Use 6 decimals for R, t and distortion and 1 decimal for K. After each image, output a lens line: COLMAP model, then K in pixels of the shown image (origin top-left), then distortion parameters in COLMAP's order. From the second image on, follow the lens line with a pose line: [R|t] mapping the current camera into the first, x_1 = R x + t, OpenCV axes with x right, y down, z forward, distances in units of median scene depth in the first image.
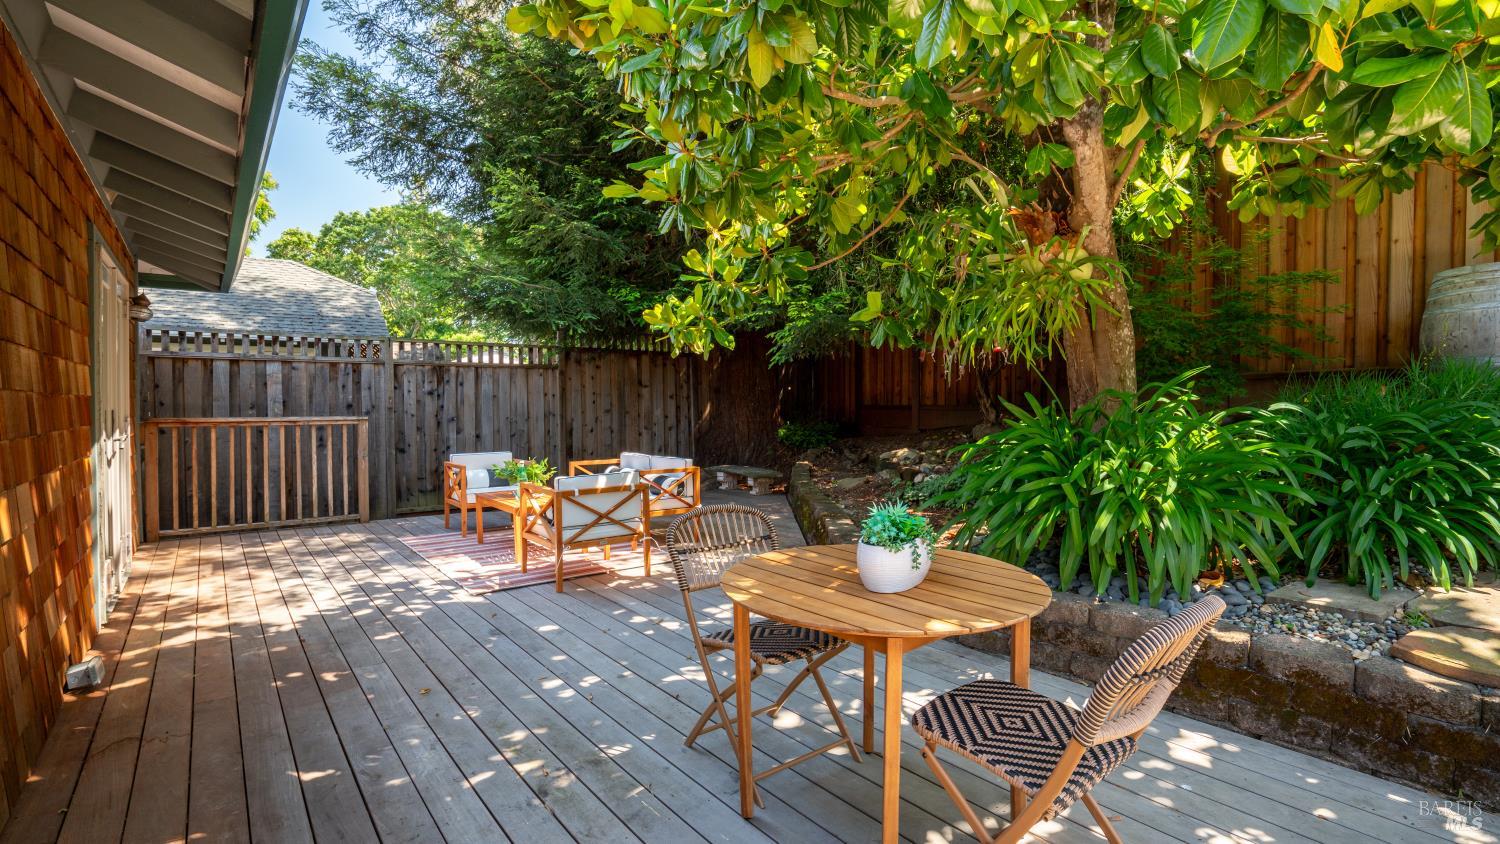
lens RADIAL K [[684.6, 0, 750.0], [0, 684.6, 422.0], [0, 0, 1]] dist [-0.002875, -0.000299]
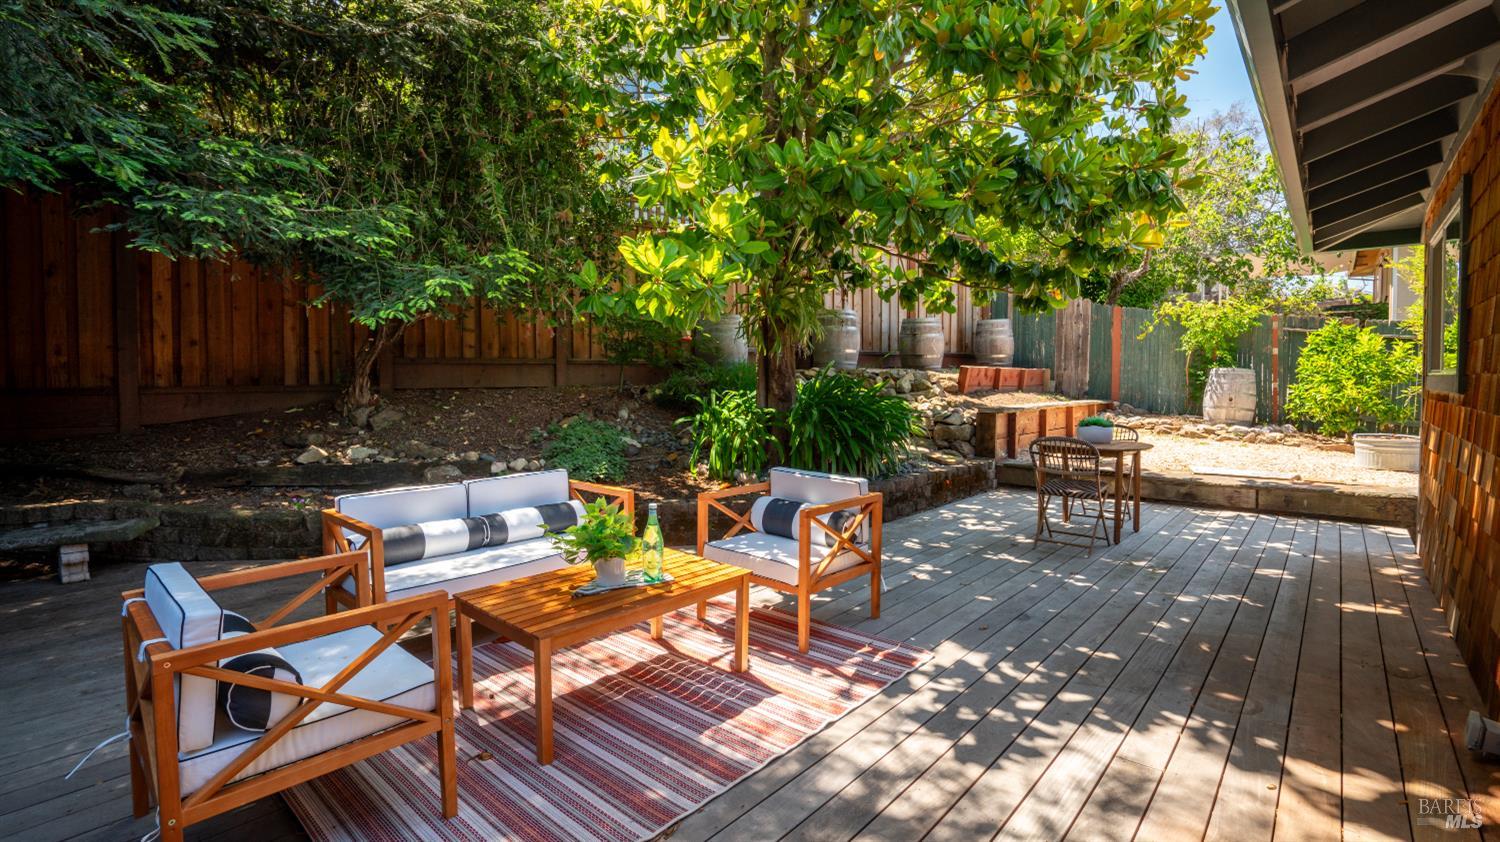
lens RADIAL K [[694.2, 0, 711.5], [0, 694.2, 394.9], [0, 0, 1]] dist [-0.000655, -0.000030]
pose [[-0.154530, -0.026646, 0.987629, -1.169243], [0.024540, 0.999224, 0.030799, -0.047574], [-0.987683, 0.028996, -0.153757, 1.443969]]
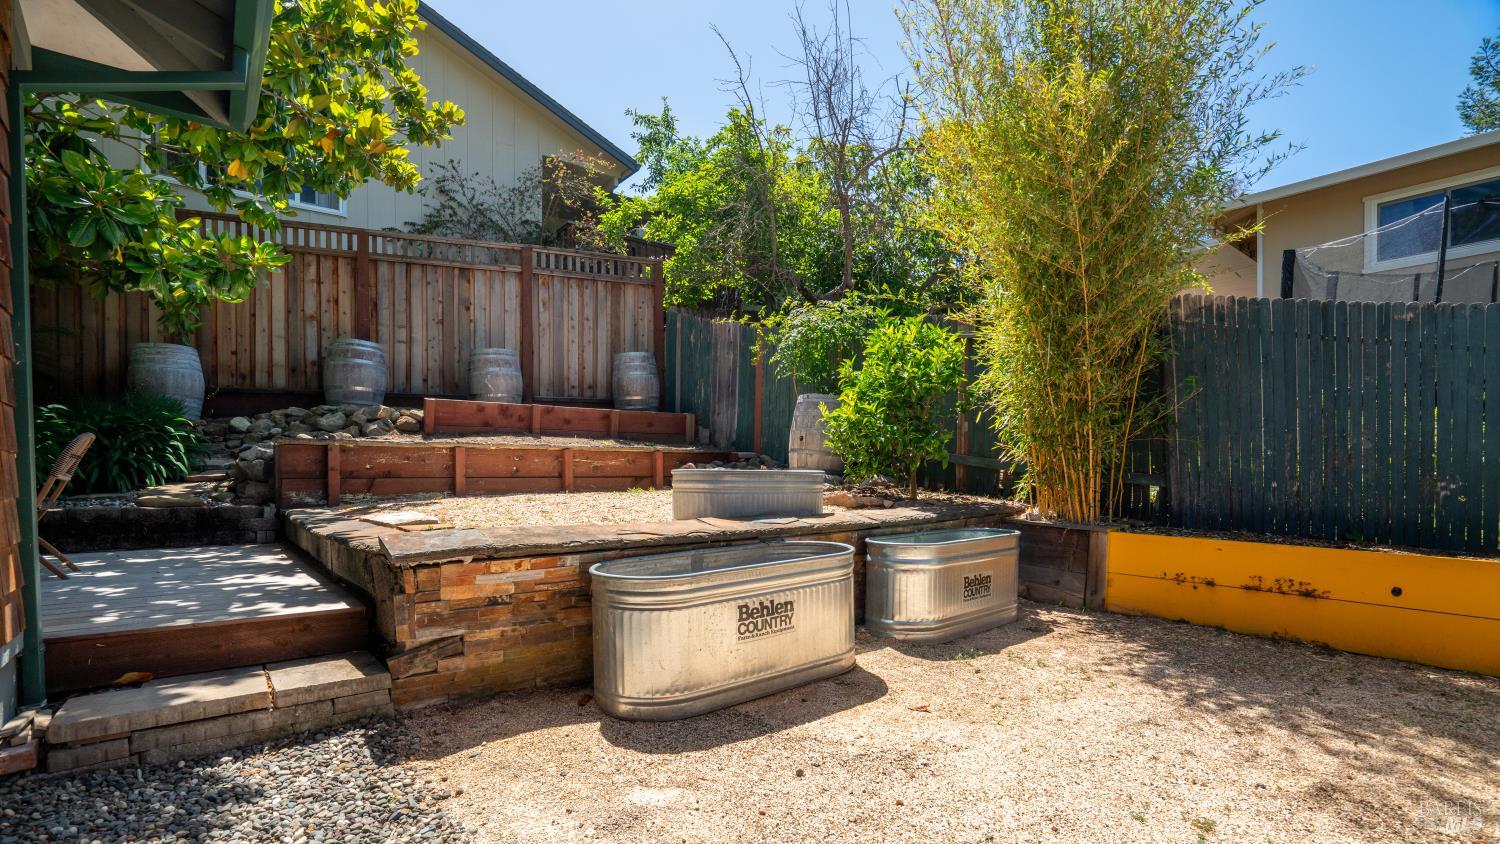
lens RADIAL K [[665.0, 0, 799.0], [0, 665.0, 469.5], [0, 0, 1]] dist [-0.040417, 0.000107]
pose [[-0.044969, -0.004488, 0.998978, -0.749288], [0.035996, 0.999333, 0.006110, 0.168167], [-0.998340, 0.036234, -0.044777, -0.656923]]
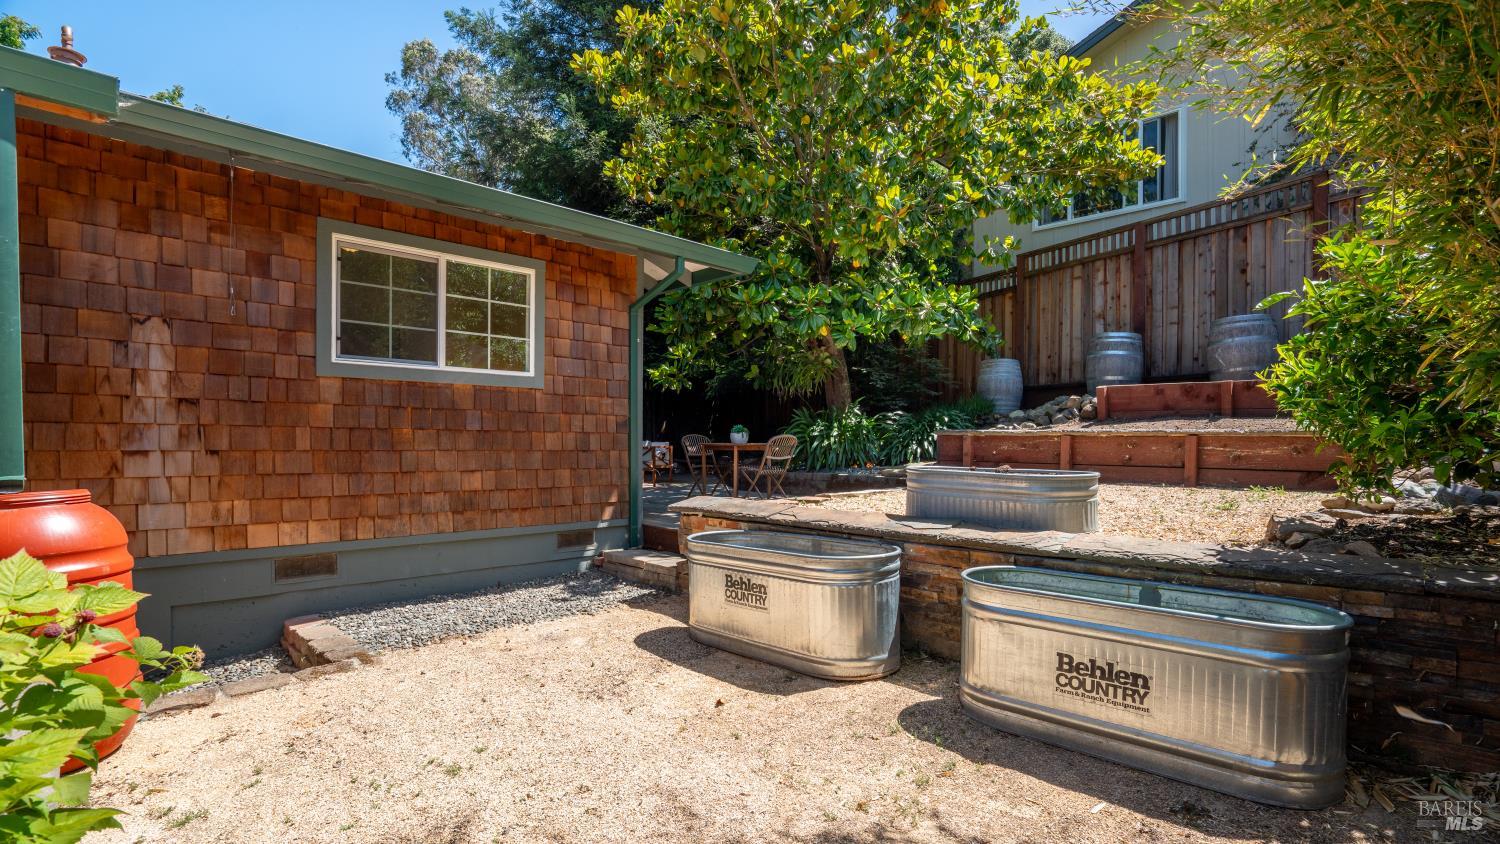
lens RADIAL K [[717.8, 0, 774.5], [0, 717.8, 455.6], [0, 0, 1]] dist [-0.033699, 0.010861]
pose [[0.990358, -0.001093, 0.138525, -0.094590], [0.002329, 0.999959, -0.008762, 0.160310], [-0.138510, 0.009001, 0.990320, -1.631814]]
